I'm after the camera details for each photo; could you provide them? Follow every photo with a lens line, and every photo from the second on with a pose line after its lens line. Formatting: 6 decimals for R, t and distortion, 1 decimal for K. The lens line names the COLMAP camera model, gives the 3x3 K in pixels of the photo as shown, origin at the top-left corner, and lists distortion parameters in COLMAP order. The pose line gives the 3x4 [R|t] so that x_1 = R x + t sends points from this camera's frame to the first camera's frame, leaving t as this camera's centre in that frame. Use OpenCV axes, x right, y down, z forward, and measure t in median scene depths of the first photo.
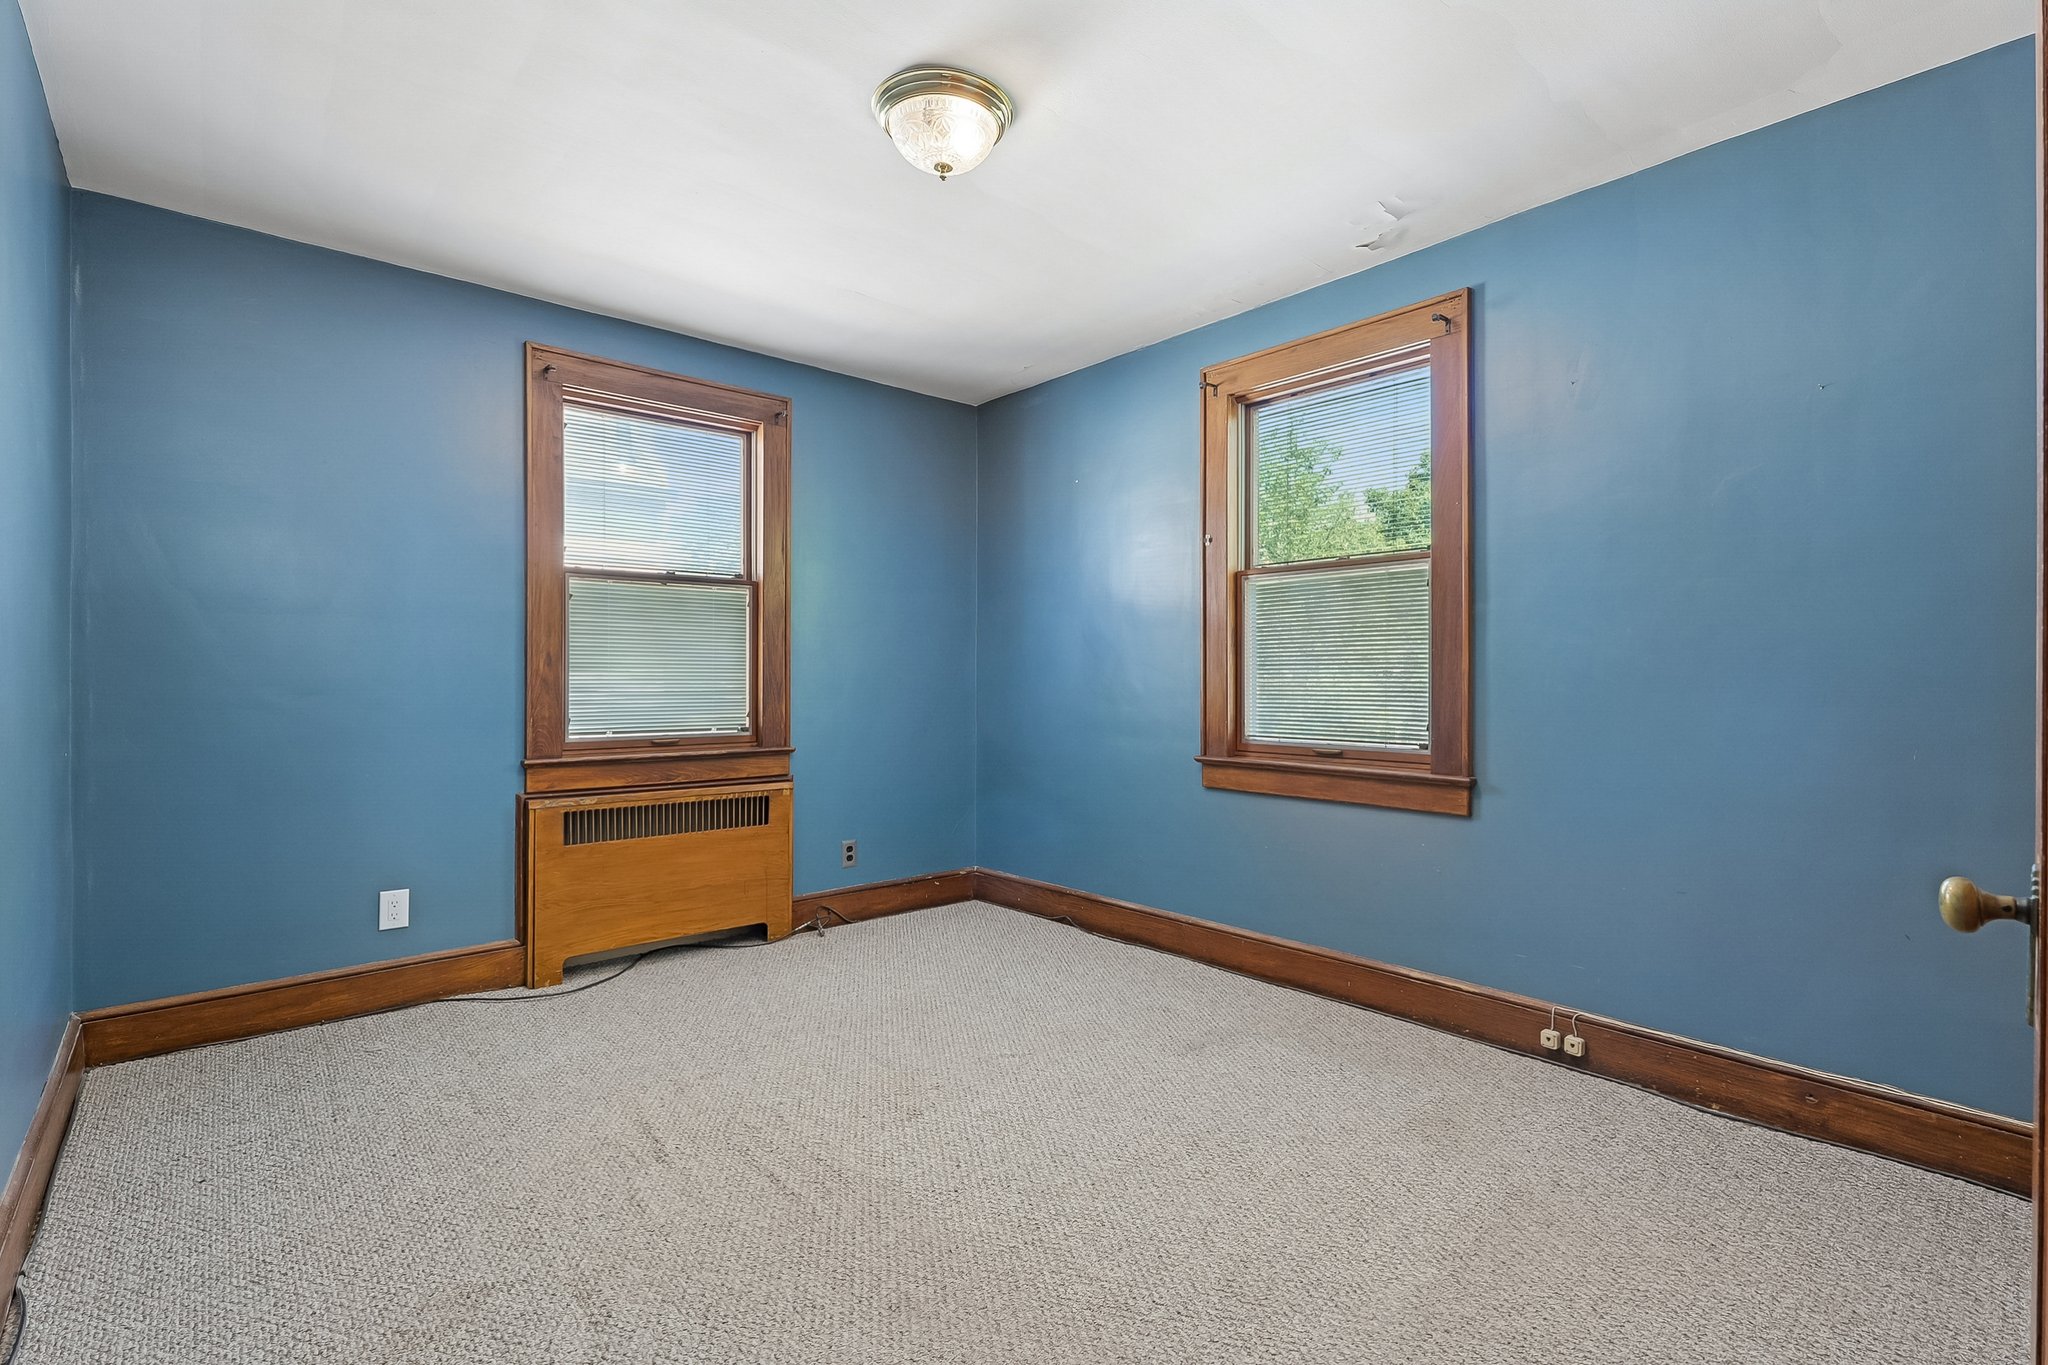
lens RADIAL K [[919.7, 0, 1024.0], [0, 919.7, 682.5], [0, 0, 1]] dist [-0.000243, -0.000138]
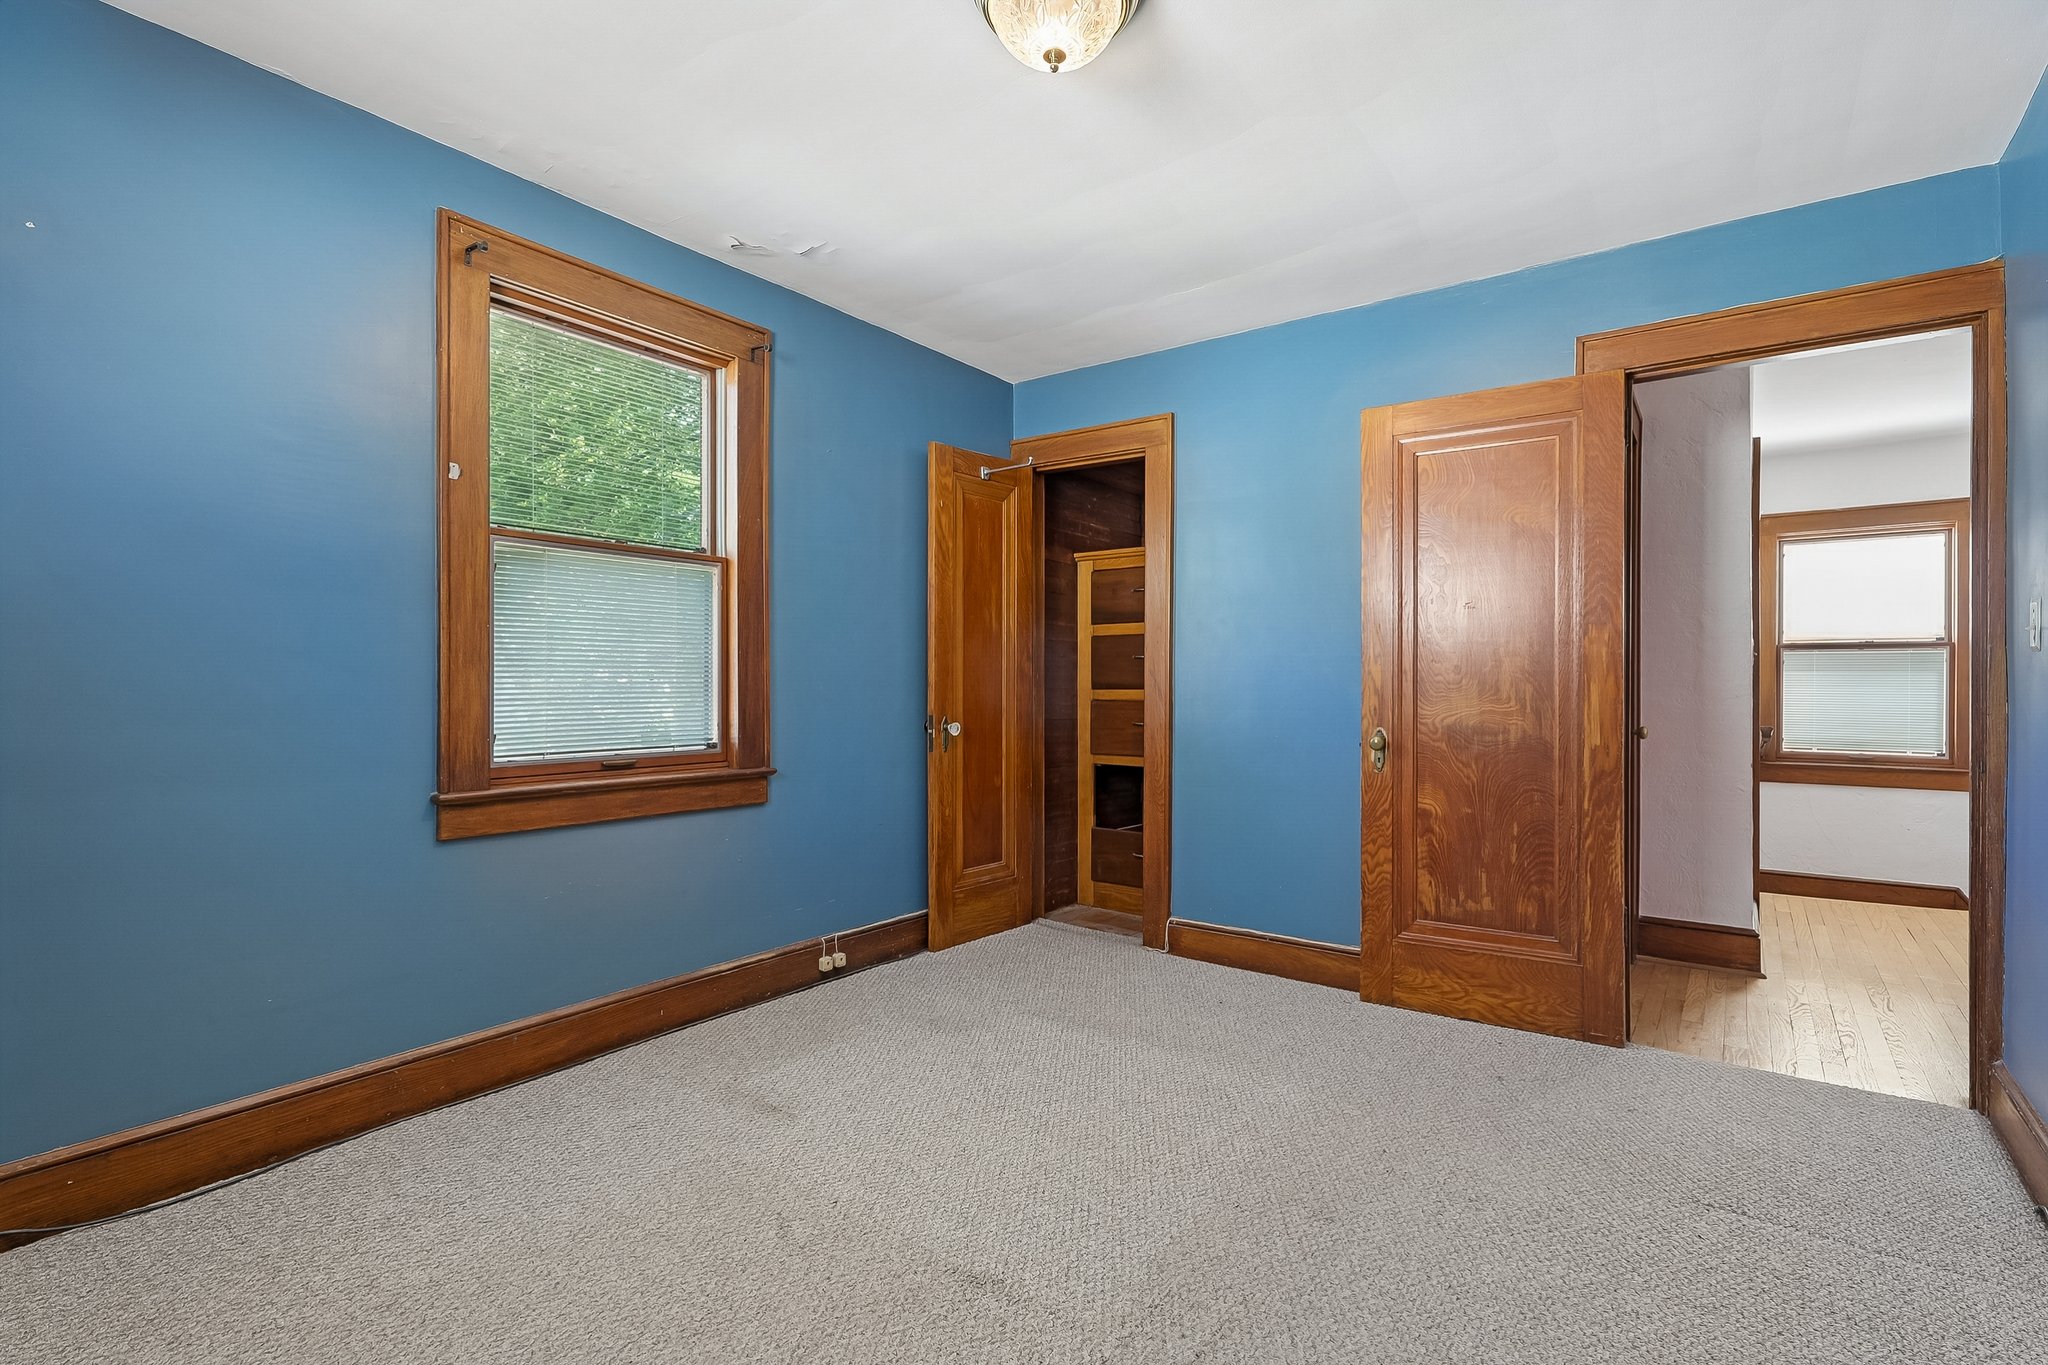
lens RADIAL K [[952.0, 0, 1012.0], [0, 952.0, 687.9], [0, 0, 1]] dist [0.000378, -0.000353]
pose [[-0.198006, -0.003078, 0.980196, -0.681889], [0.003513, 0.999986, 0.003849, 0.002449], [-0.980195, 0.004206, -0.197992, 0.895543]]
